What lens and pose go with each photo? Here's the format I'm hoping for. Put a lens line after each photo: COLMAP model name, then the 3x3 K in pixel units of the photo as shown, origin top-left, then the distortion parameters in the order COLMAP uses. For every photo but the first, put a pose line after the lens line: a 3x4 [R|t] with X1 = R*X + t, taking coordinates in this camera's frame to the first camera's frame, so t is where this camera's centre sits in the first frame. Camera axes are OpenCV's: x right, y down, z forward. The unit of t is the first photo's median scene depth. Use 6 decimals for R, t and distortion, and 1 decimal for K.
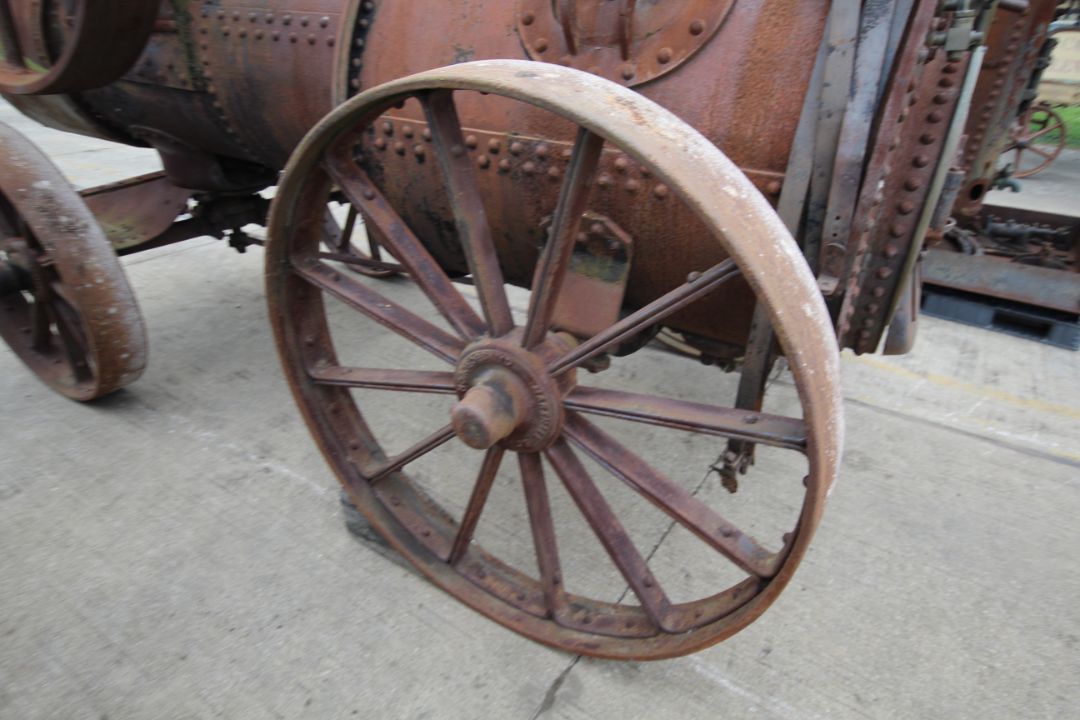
lens RADIAL K [[638.1, 0, 543.7], [0, 638.1, 367.3], [0, 0, 1]] dist [0.016120, 0.002264]
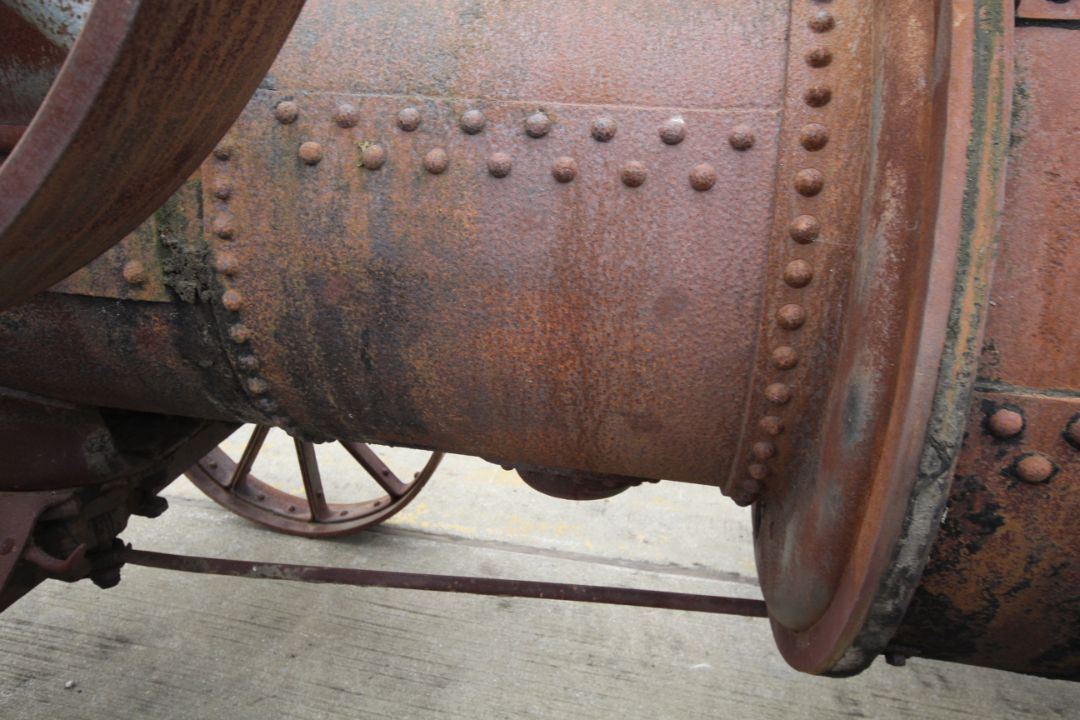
lens RADIAL K [[809.8, 0, 541.2], [0, 809.8, 363.5], [0, 0, 1]] dist [0.000998, 0.034685]
pose [[0.940945, -0.125239, 0.314544, -0.629260], [0.165962, 0.980407, -0.106110, -0.398457], [-0.295092, 0.152046, 0.943294, 0.648560]]
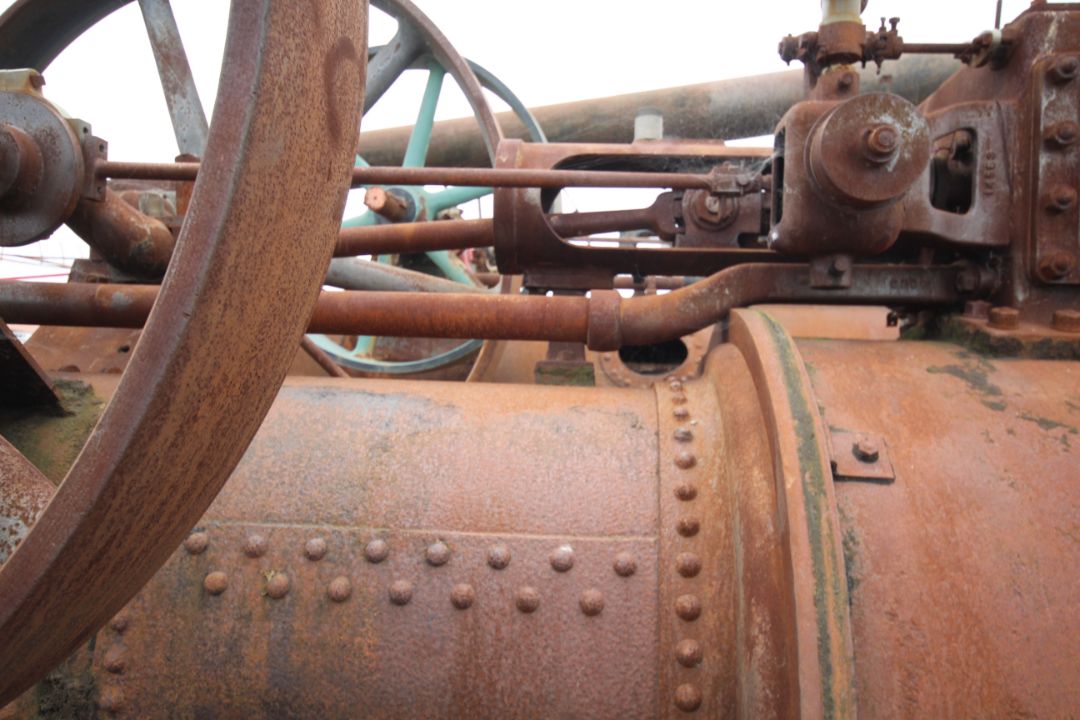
lens RADIAL K [[809.8, 0, 543.1], [0, 809.8, 365.3], [0, 0, 1]] dist [0.000998, 0.034685]
pose [[0.902352, 0.001895, 0.430996, -0.624078], [0.211506, 0.869355, -0.446640, -0.452819], [-0.375535, 0.494185, 0.784063, 0.586044]]
